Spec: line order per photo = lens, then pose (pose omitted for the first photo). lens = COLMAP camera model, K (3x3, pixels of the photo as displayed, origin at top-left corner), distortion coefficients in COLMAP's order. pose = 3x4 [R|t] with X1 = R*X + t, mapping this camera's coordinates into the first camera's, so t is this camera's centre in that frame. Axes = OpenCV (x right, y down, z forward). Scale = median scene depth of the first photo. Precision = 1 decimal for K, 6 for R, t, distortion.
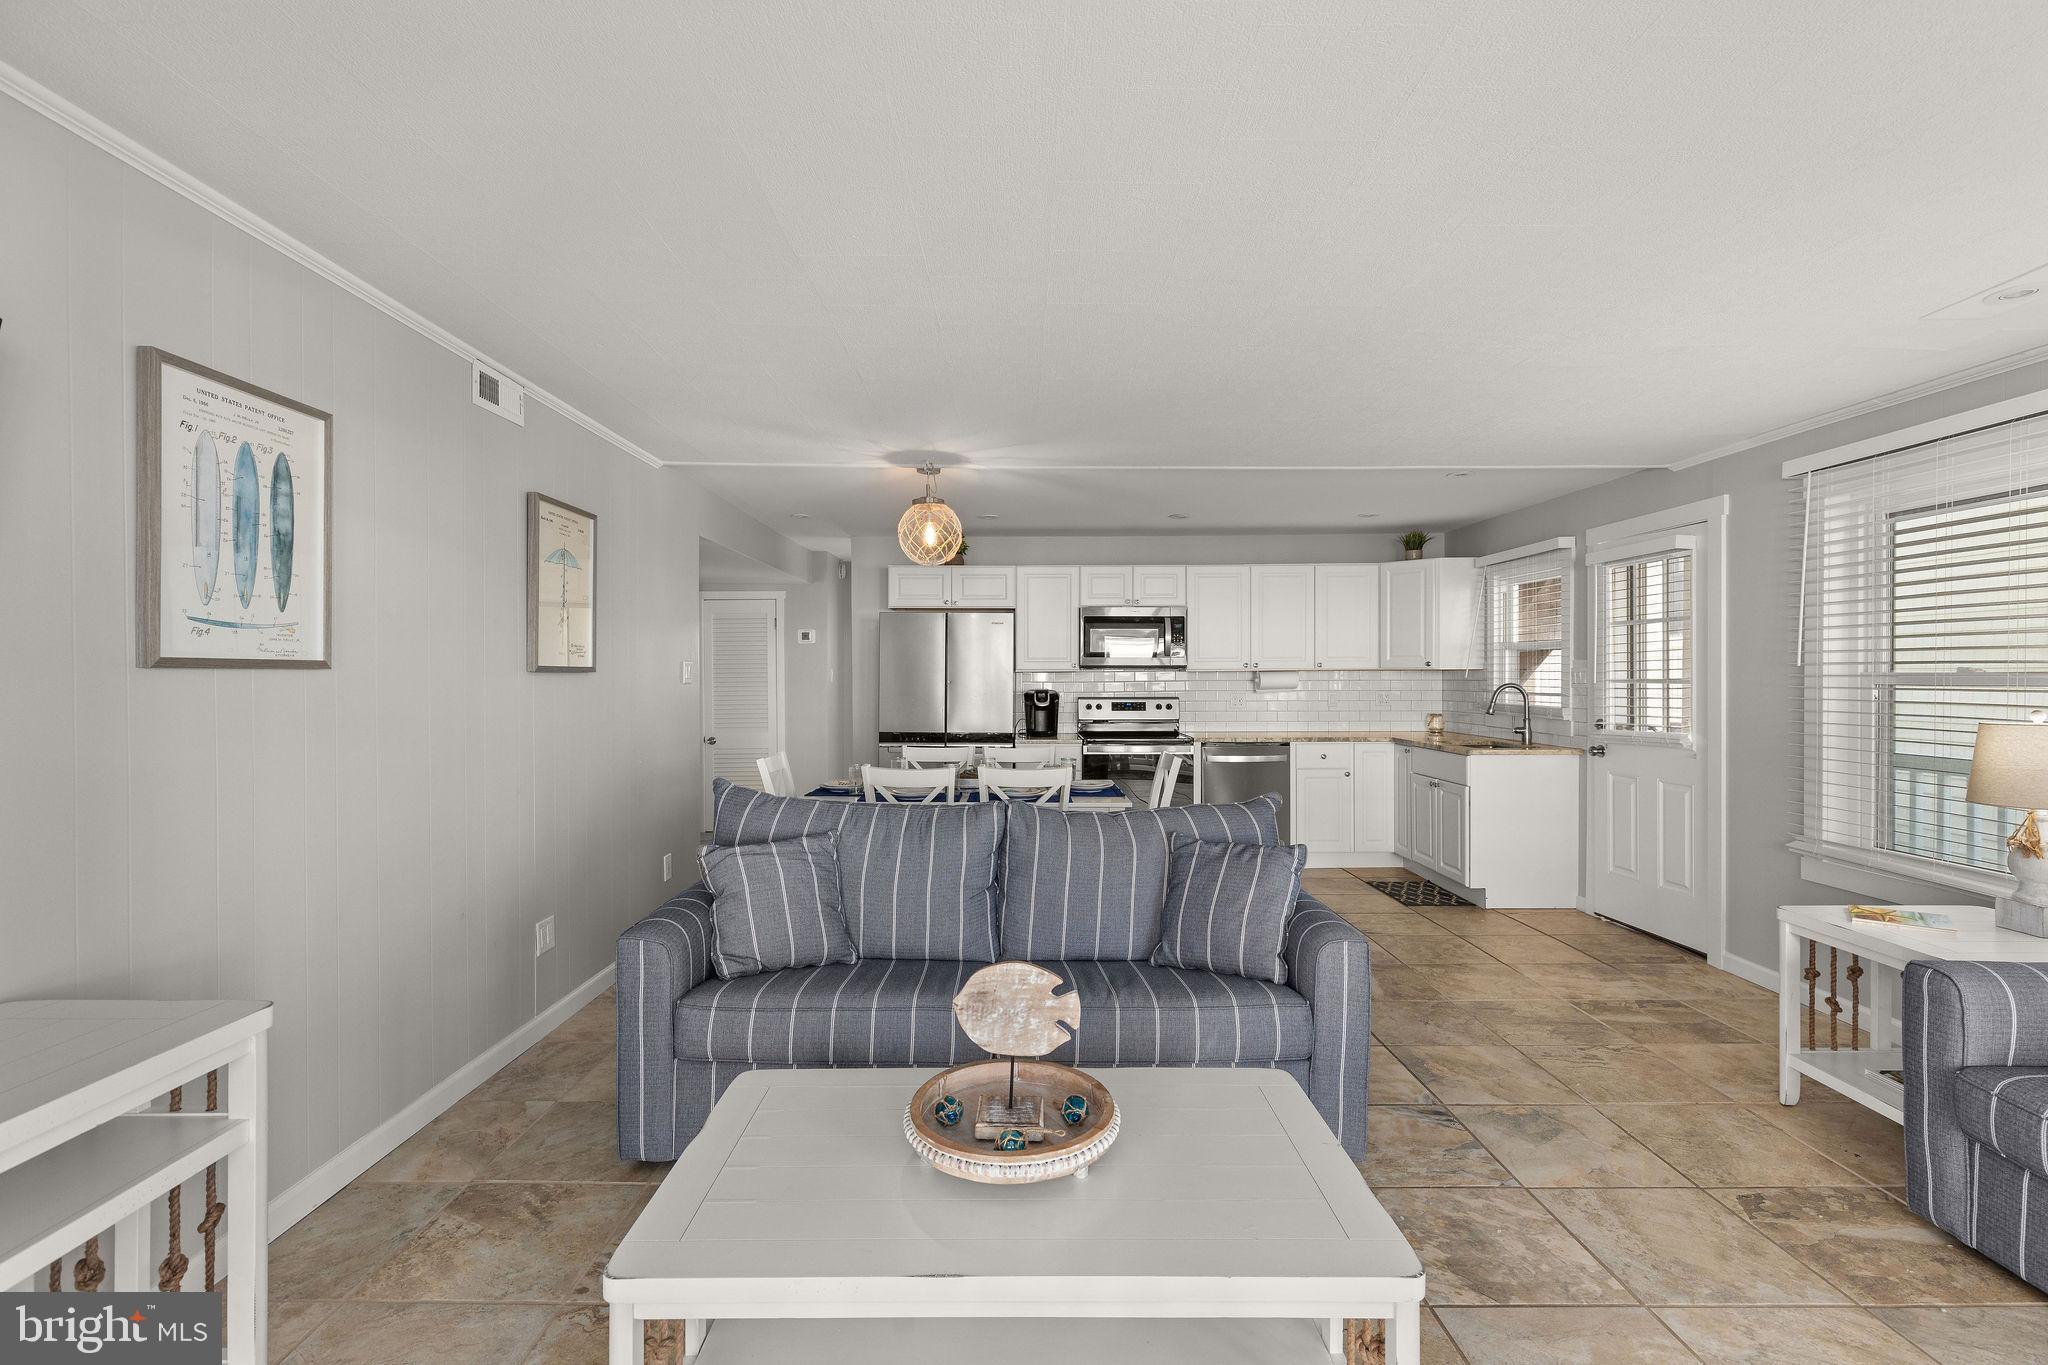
lens RADIAL K [[929.3, 0, 1015.7], [0, 929.3, 674.6], [0, 0, 1]] dist [0.005737, -0.001951]
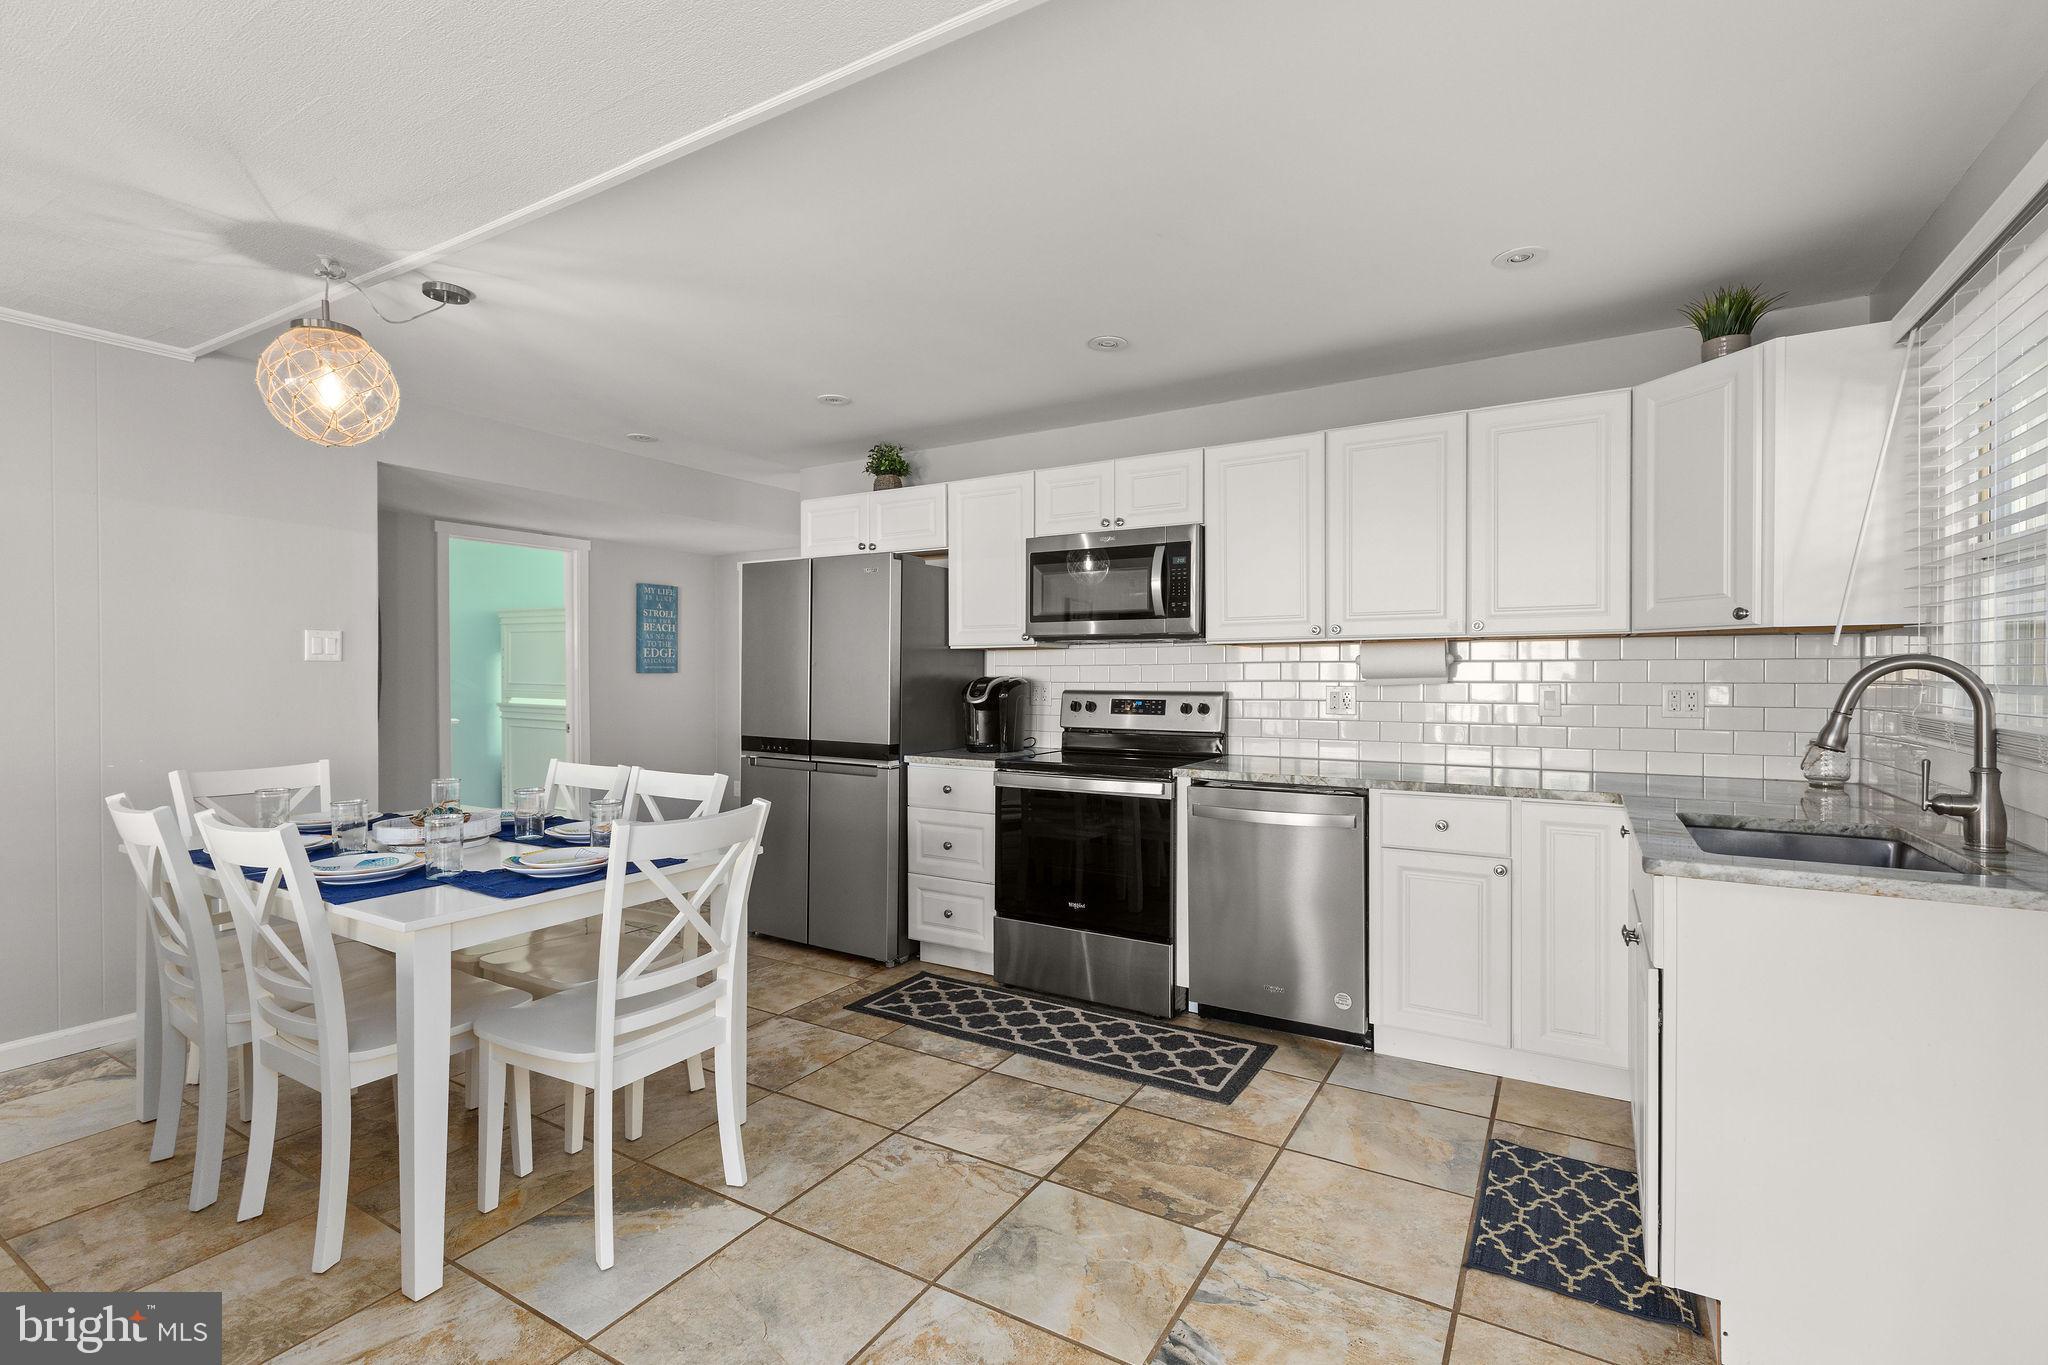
lens RADIAL K [[929.3, 0, 1027.9], [0, 929.3, 677.4], [0, 0, 1]] dist [0.005737, -0.001951]
pose [[0.857286, 0.003034, -0.514832, 0.801502], [-0.000851, 0.999990, 0.004477, 0.028931], [0.514840, -0.003400, 0.857279, 1.040943]]
